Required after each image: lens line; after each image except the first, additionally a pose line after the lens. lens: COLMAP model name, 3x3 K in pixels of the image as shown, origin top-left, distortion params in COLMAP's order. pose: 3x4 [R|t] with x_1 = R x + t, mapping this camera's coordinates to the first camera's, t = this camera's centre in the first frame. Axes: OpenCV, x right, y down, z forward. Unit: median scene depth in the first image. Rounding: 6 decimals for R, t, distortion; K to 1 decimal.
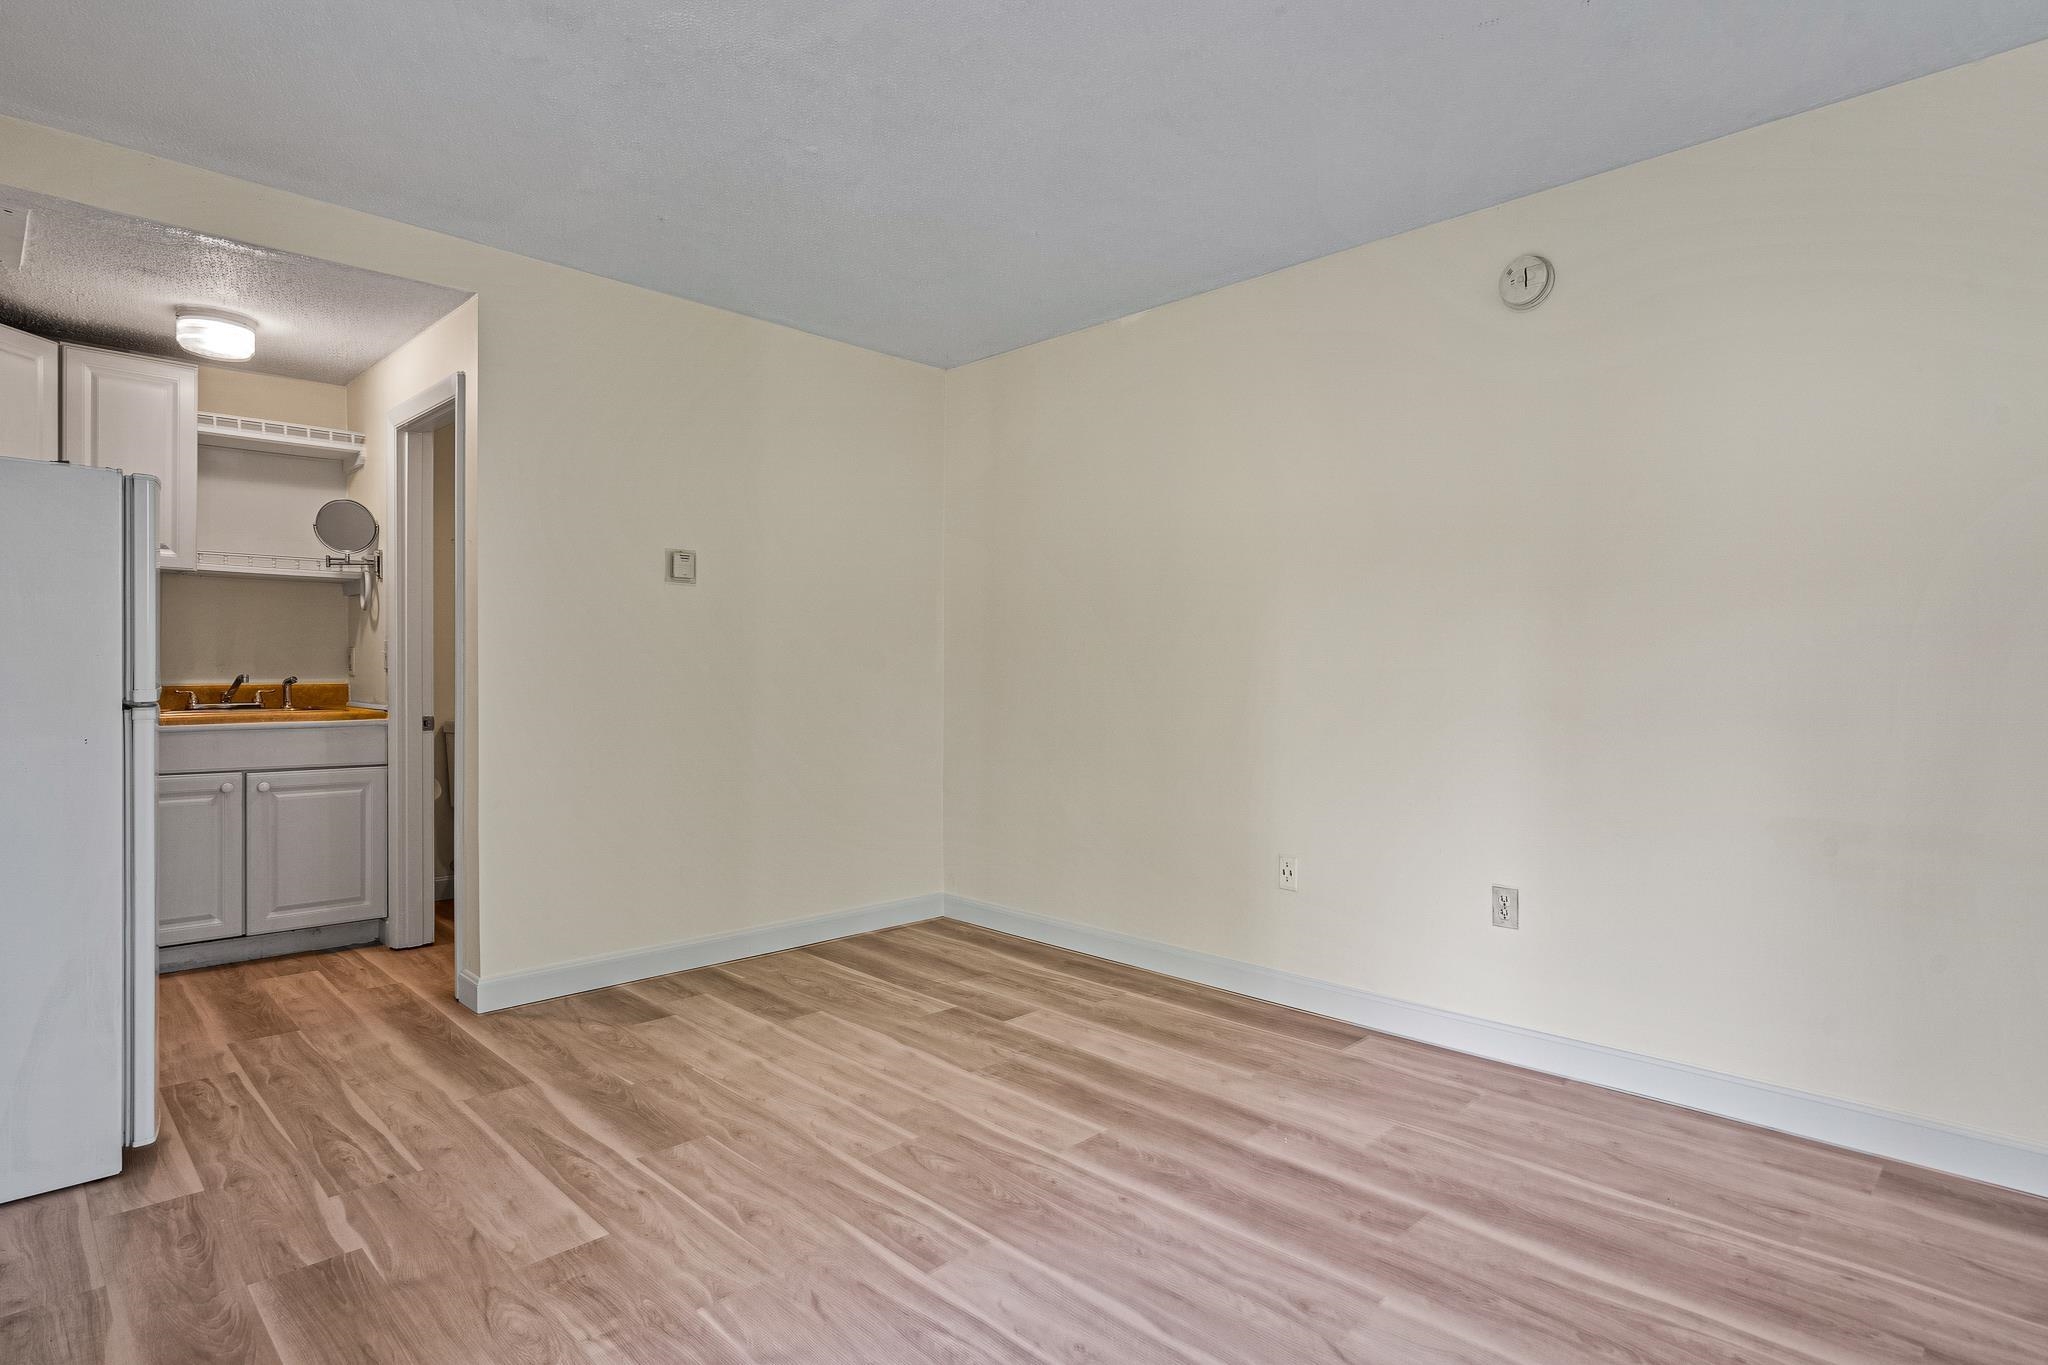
lens RADIAL K [[1060.7, 0, 1024.0], [0, 1060.7, 682.5], [0, 0, 1]] dist [-0.001592, 0.000387]
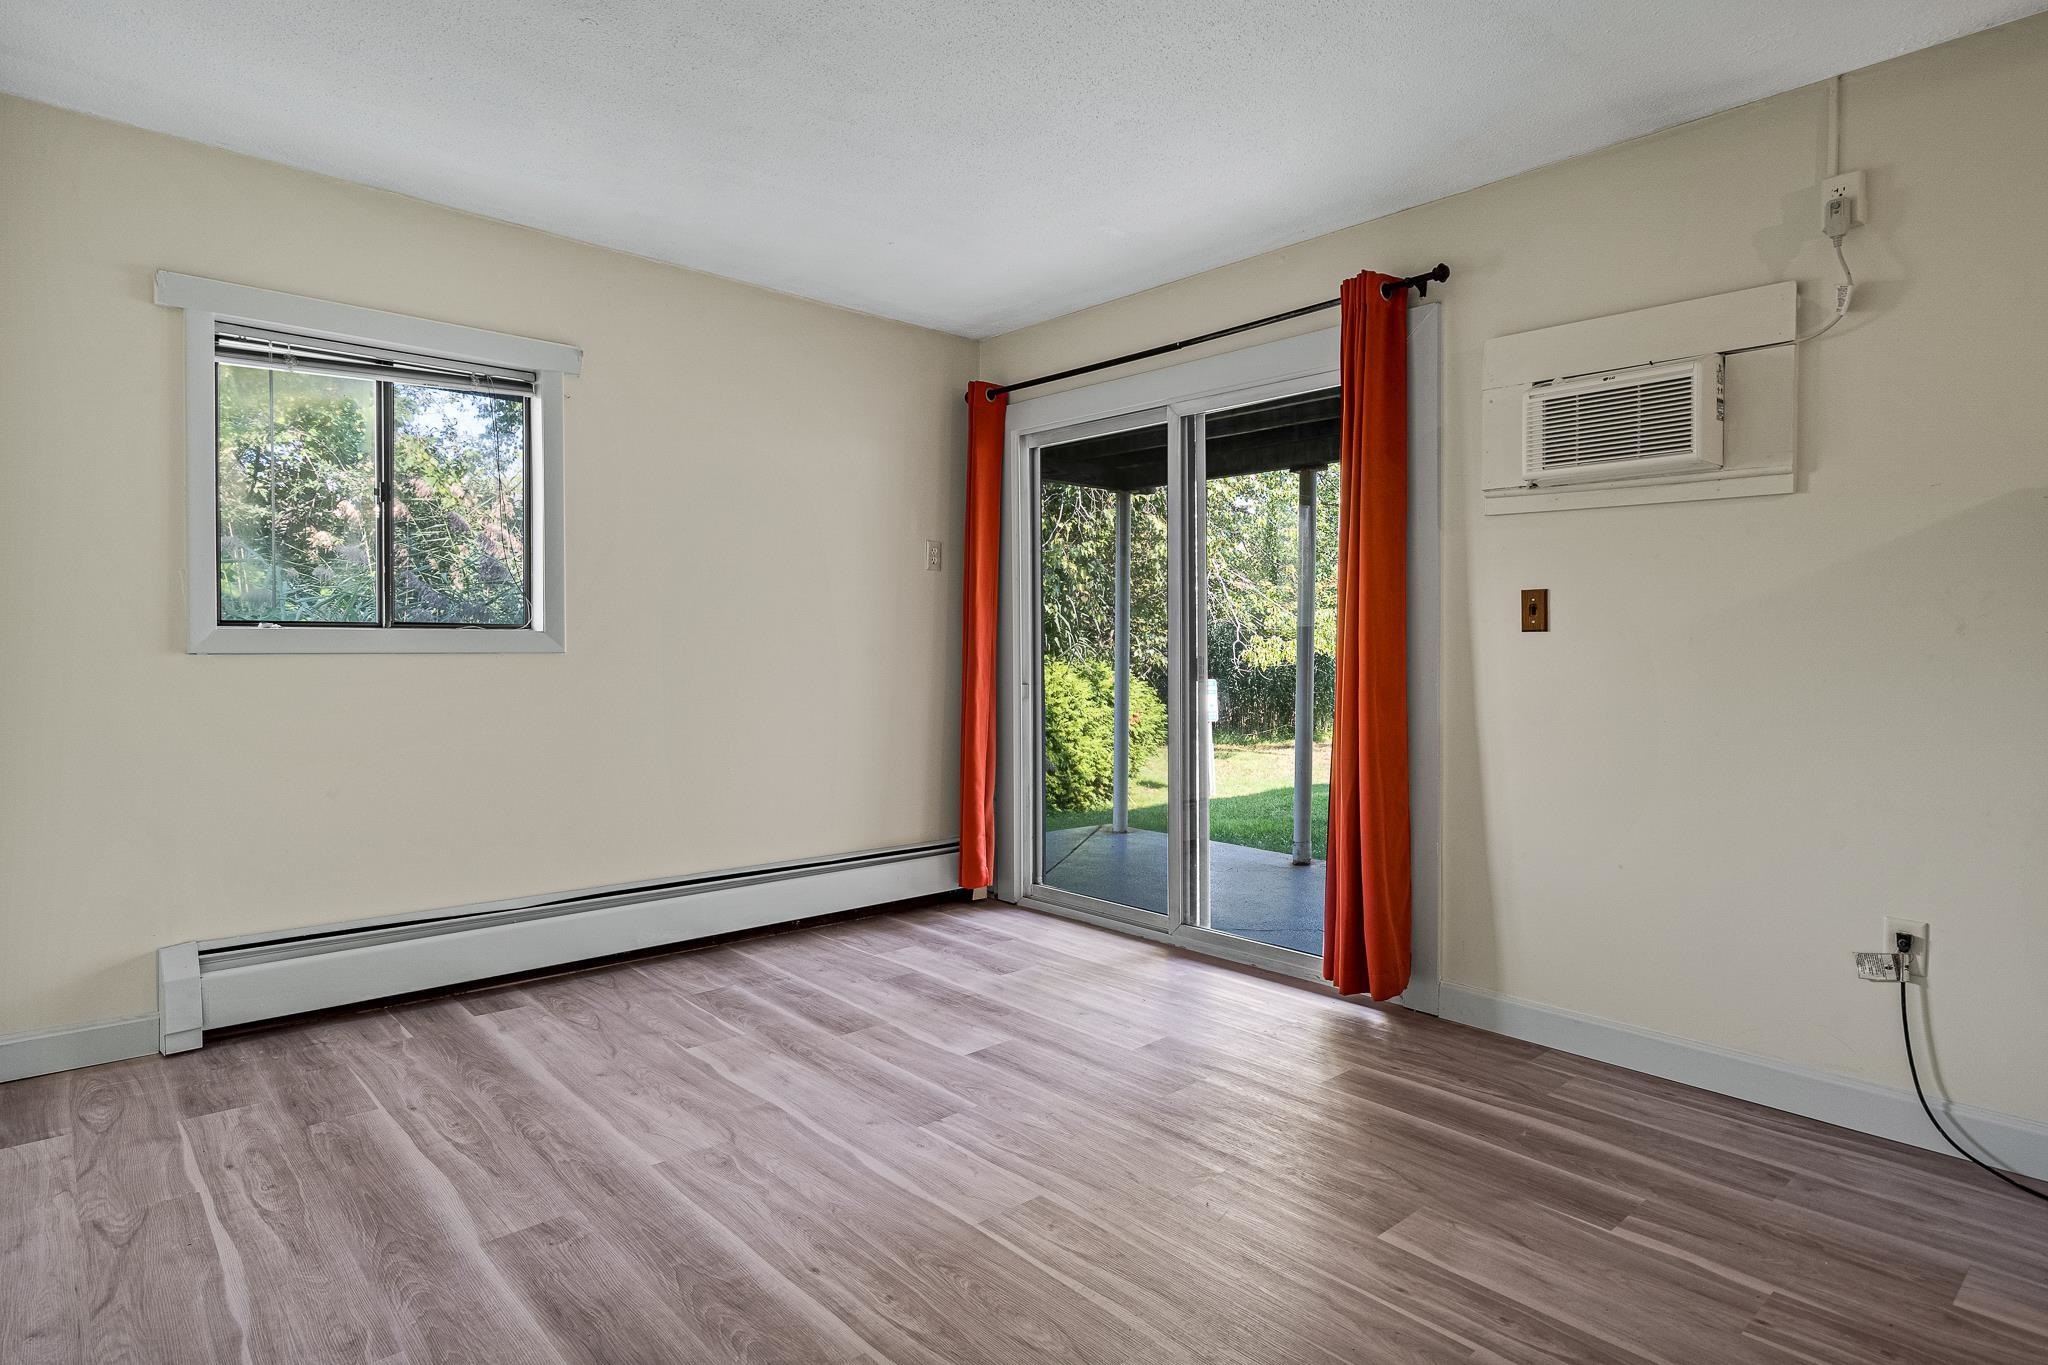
lens RADIAL K [[1097.9, 0, 989.0], [0, 1097.9, 661.6], [0, 0, 1]] dist [0.000488, 0.000219]
pose [[-0.997074, -0.013394, 0.075264, -0.080703], [-0.010929, 0.999393, 0.033079, -0.019046], [-0.075661, 0.032159, -0.996615, 1.447877]]
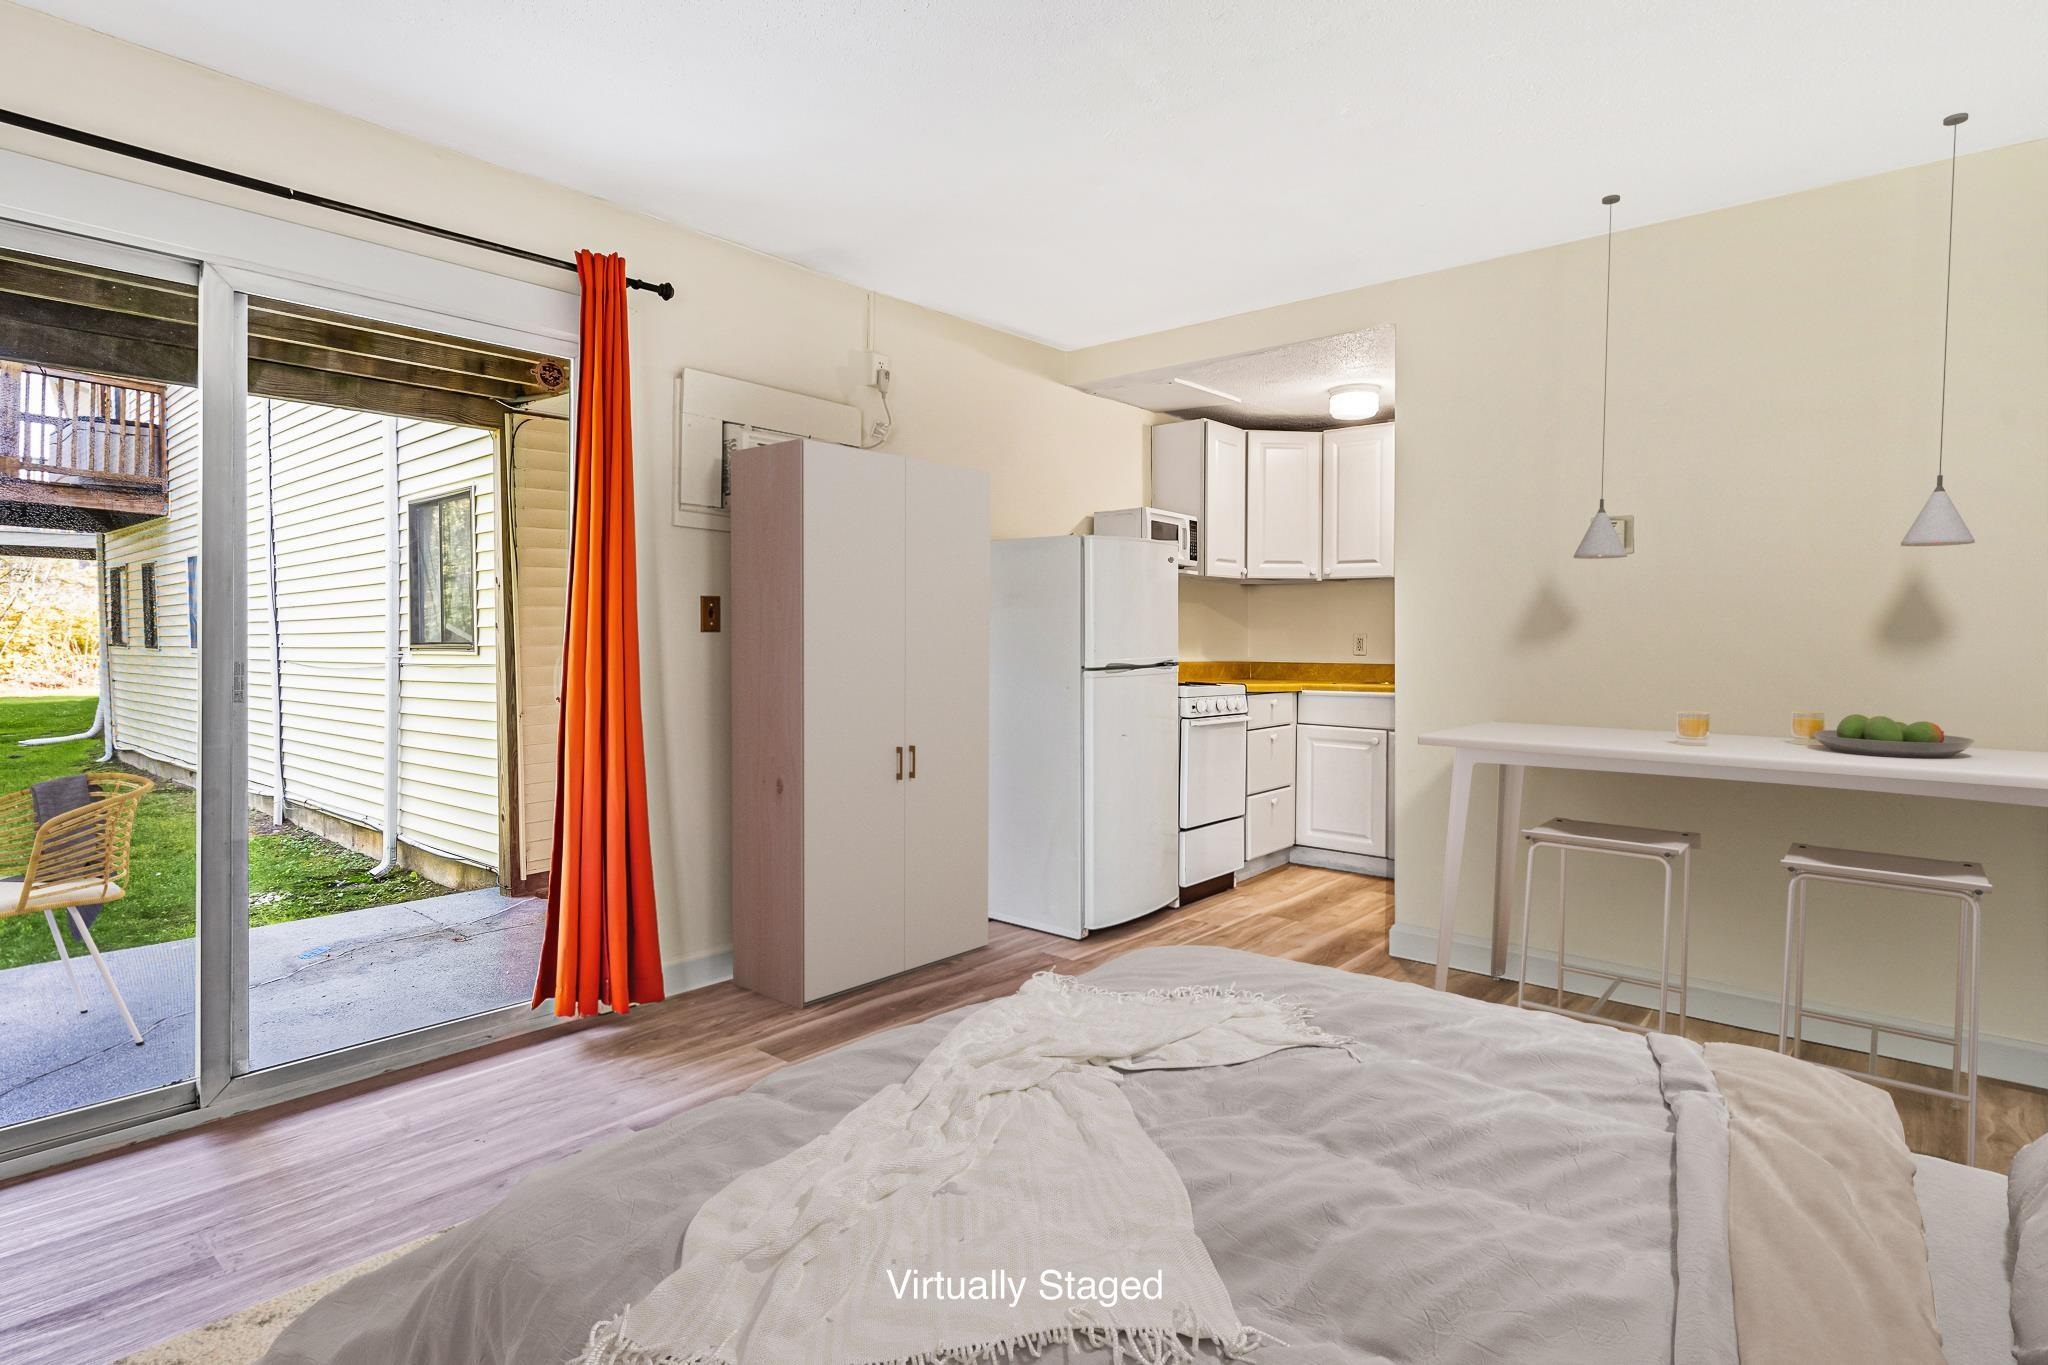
lens RADIAL K [[1063.4, 0, 1023.3], [0, 1063.4, 648.1], [0, 0, 1]] dist [-0.001443, 0.000012]
pose [[0.066331, -0.000431, -0.997798, 0.692675], [-0.019932, 0.999800, -0.001757, -0.005780], [0.997599, 0.020005, 0.066309, 0.621262]]
